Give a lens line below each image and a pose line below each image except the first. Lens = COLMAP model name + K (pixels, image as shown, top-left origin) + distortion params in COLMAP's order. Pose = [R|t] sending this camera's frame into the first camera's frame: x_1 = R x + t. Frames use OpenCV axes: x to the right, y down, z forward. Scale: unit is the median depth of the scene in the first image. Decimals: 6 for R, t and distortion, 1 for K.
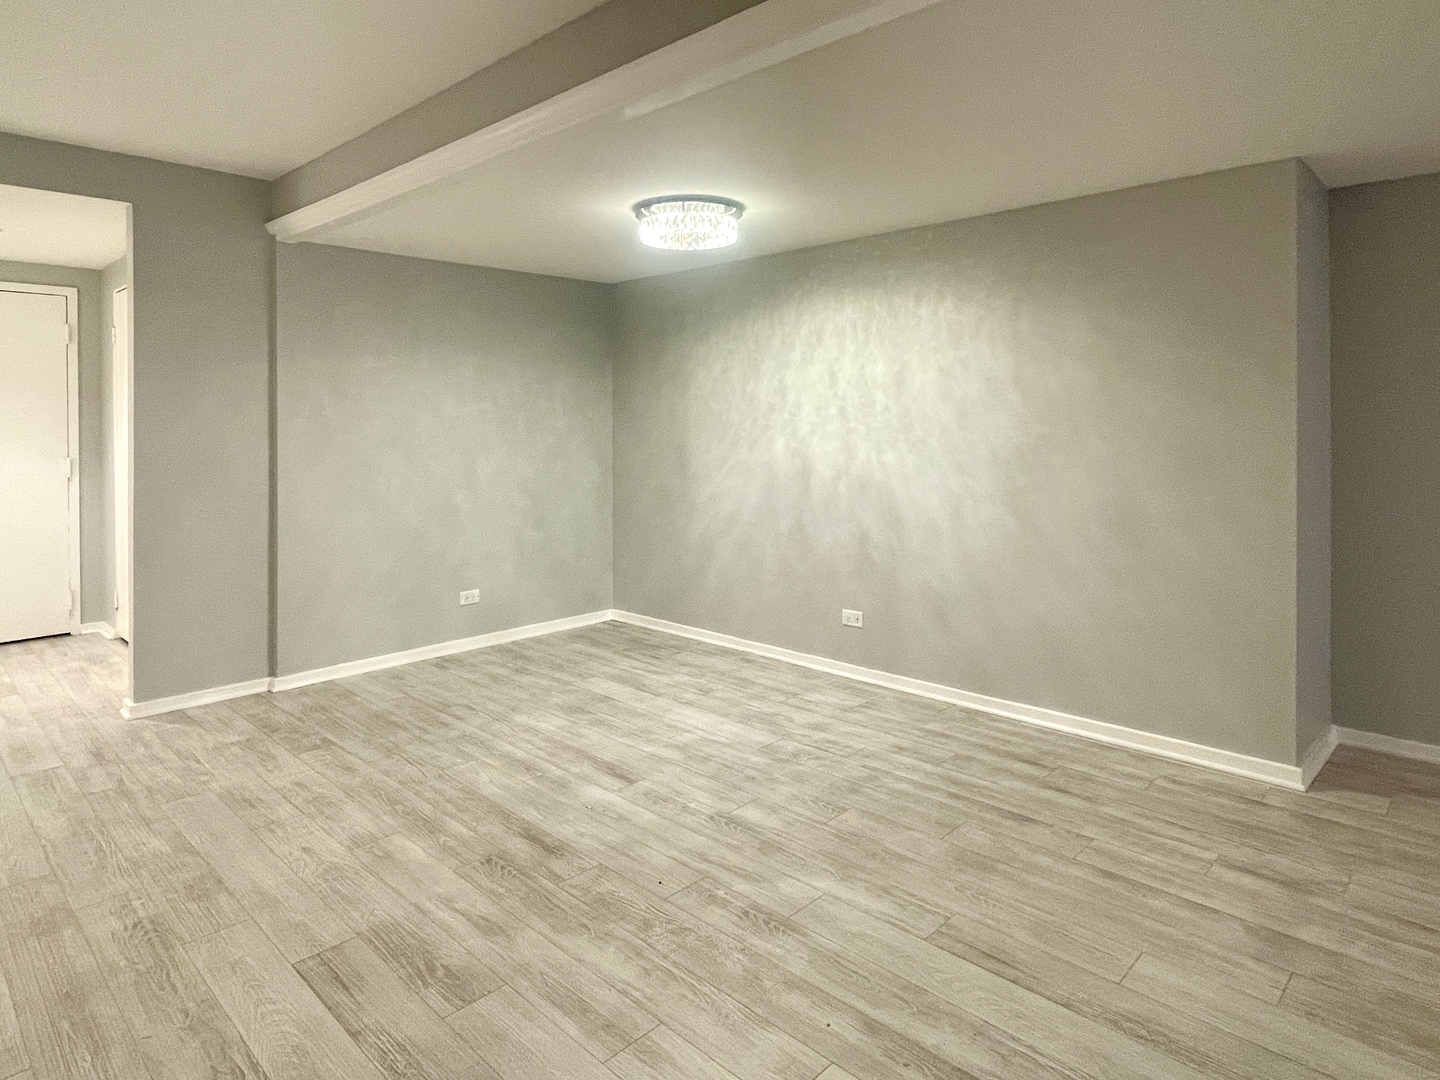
lens RADIAL K [[843.3, 0, 729.0], [0, 843.3, 473.9], [0, 0, 1]] dist [-0.000830, -0.000479]
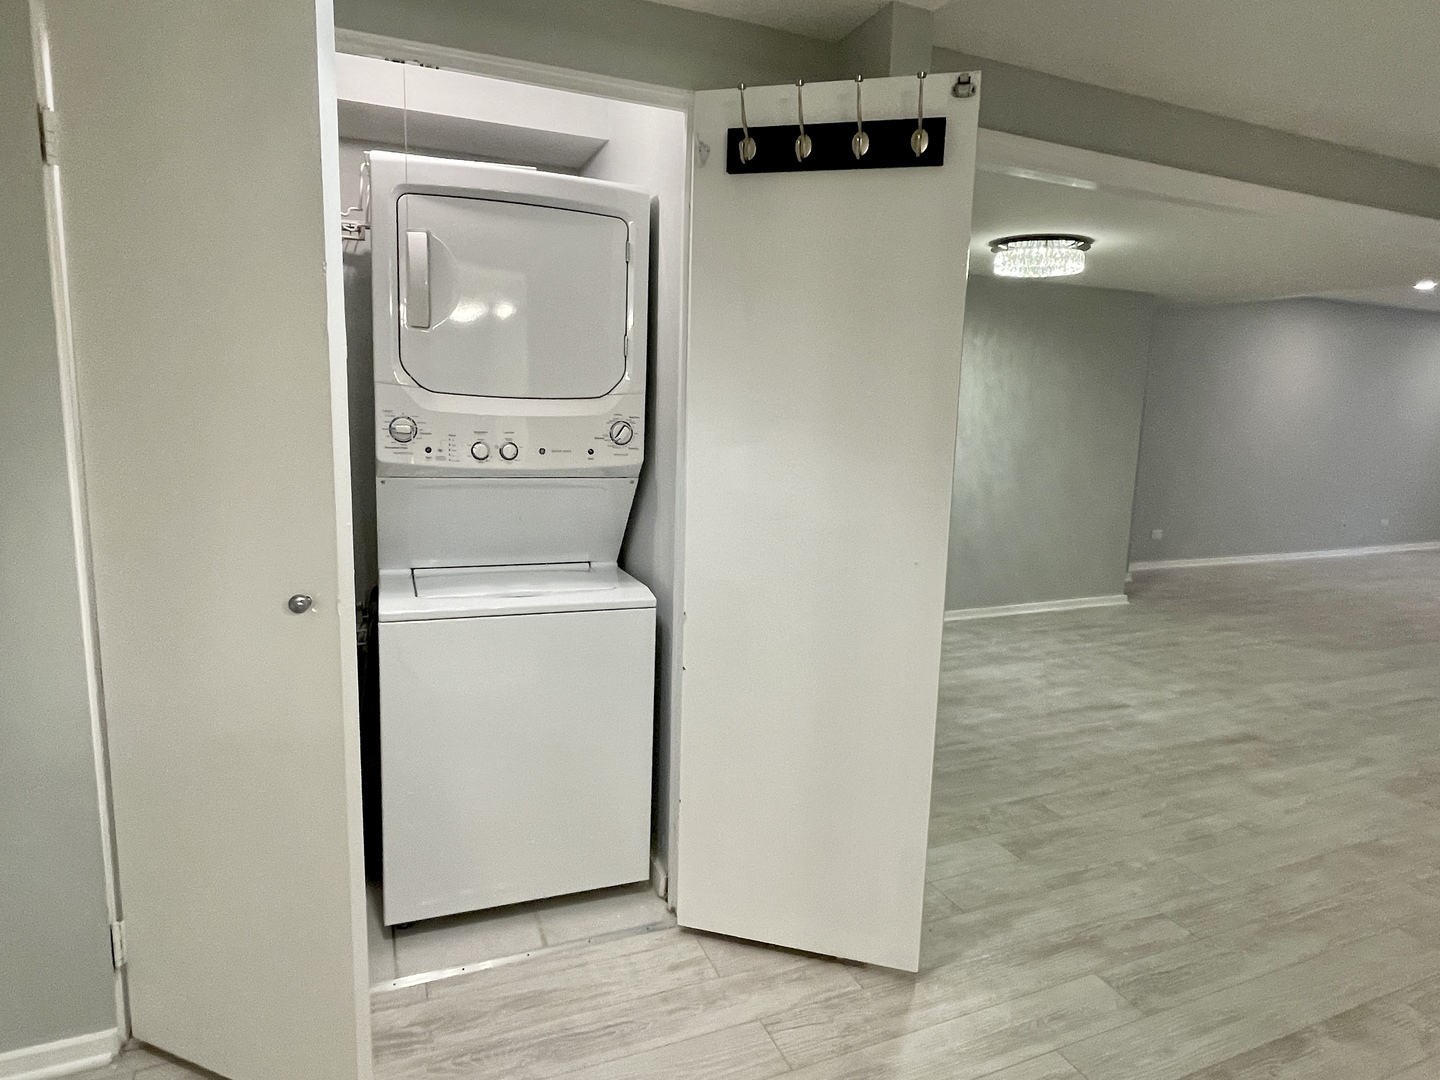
lens RADIAL K [[834.3, 0, 720.0], [0, 834.3, 540.0], [0, 0, 1]] dist [0.004484, 0.001065]
pose [[0.393882, -0.134255, 0.909303, -1.659436], [0.027223, 0.990545, 0.134458, -0.094607], [-0.918758, -0.028207, 0.393813, 1.169620]]
